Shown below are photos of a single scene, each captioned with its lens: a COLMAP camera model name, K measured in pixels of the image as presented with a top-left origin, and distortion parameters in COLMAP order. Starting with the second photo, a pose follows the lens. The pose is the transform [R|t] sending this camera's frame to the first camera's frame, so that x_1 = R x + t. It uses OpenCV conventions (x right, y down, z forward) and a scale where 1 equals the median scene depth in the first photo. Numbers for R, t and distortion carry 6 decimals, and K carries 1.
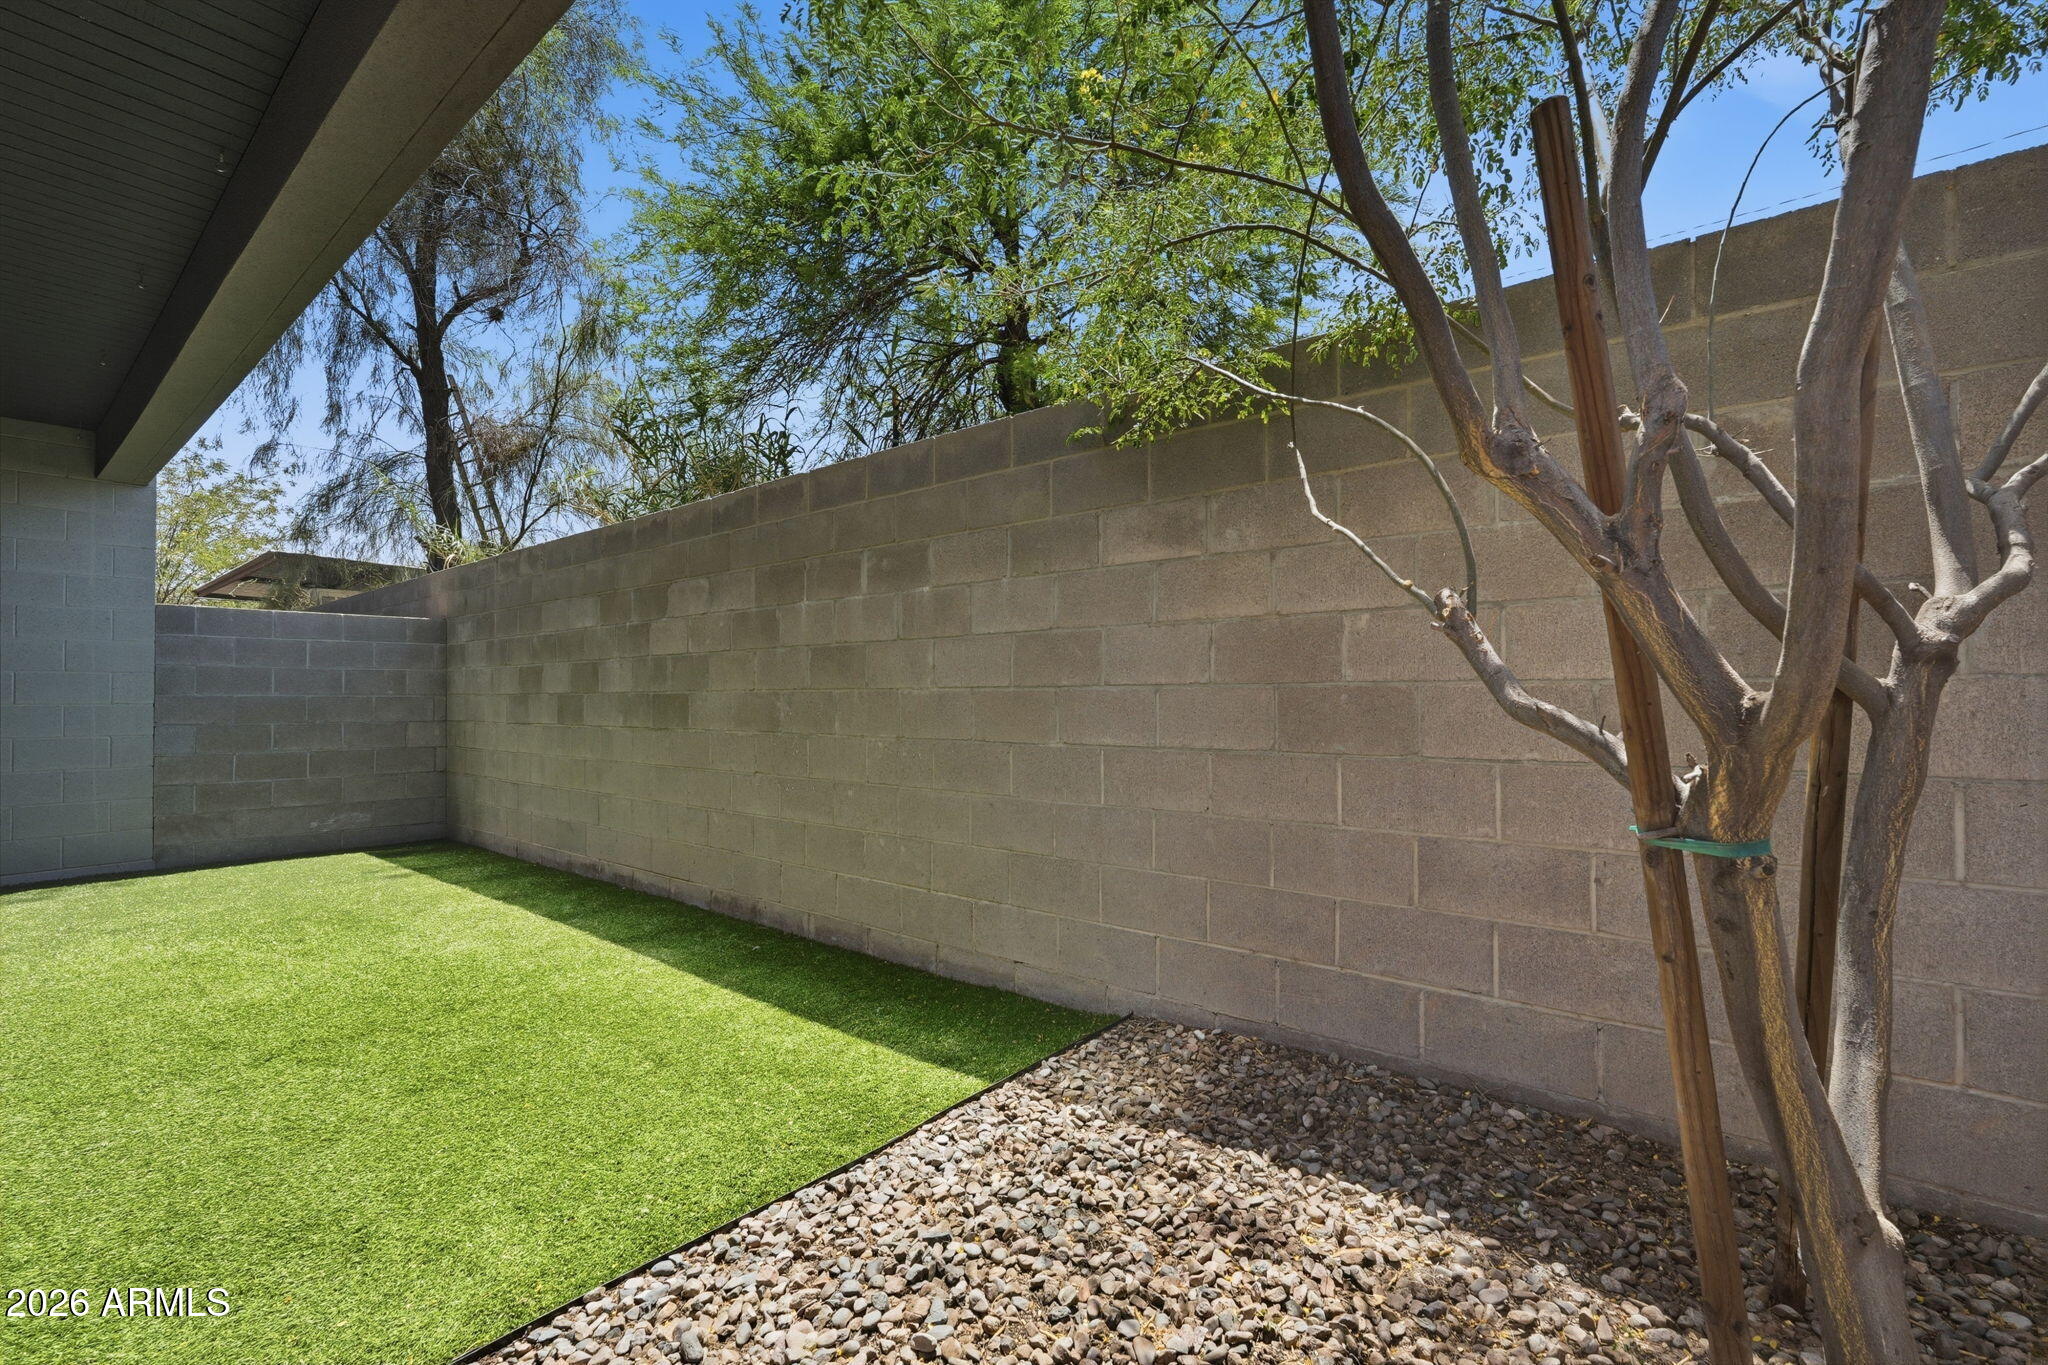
lens RADIAL K [[912.5, 0, 1021.9], [0, 912.5, 694.8], [0, 0, 1]] dist [-0.000464, 0.000295]
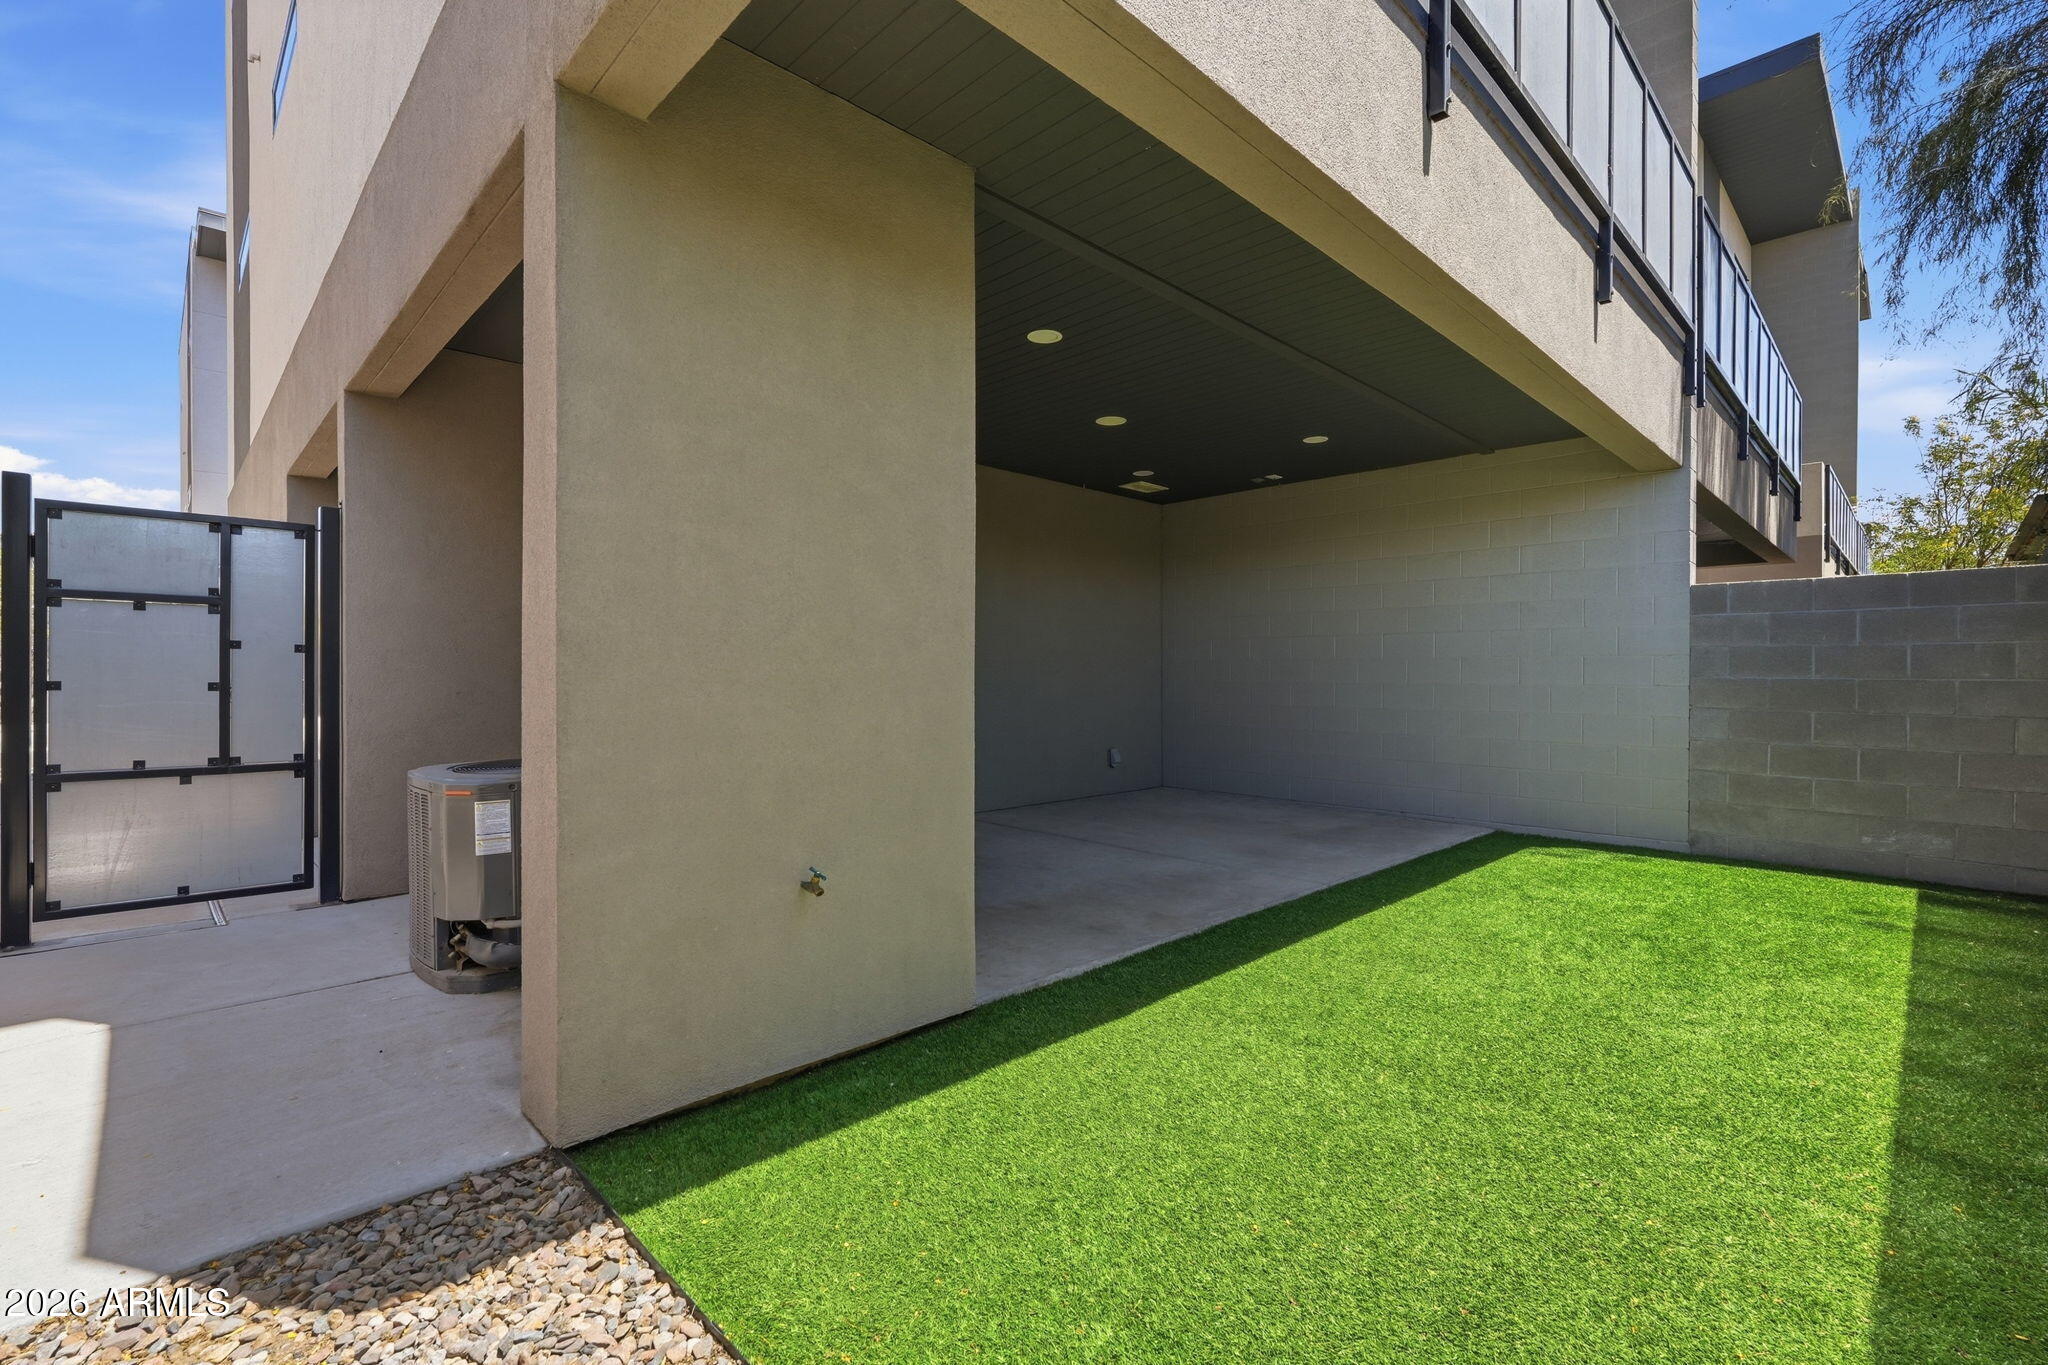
lens RADIAL K [[912.5, 0, 1023.5], [0, 912.5, 679.6], [0, 0, 1]] dist [-0.000464, 0.000295]
pose [[-0.072000, 0.006719, -0.997382, 0.133215], [-0.003034, 0.999971, 0.006955, -0.002901], [0.997400, 0.003527, -0.071977, 0.558931]]
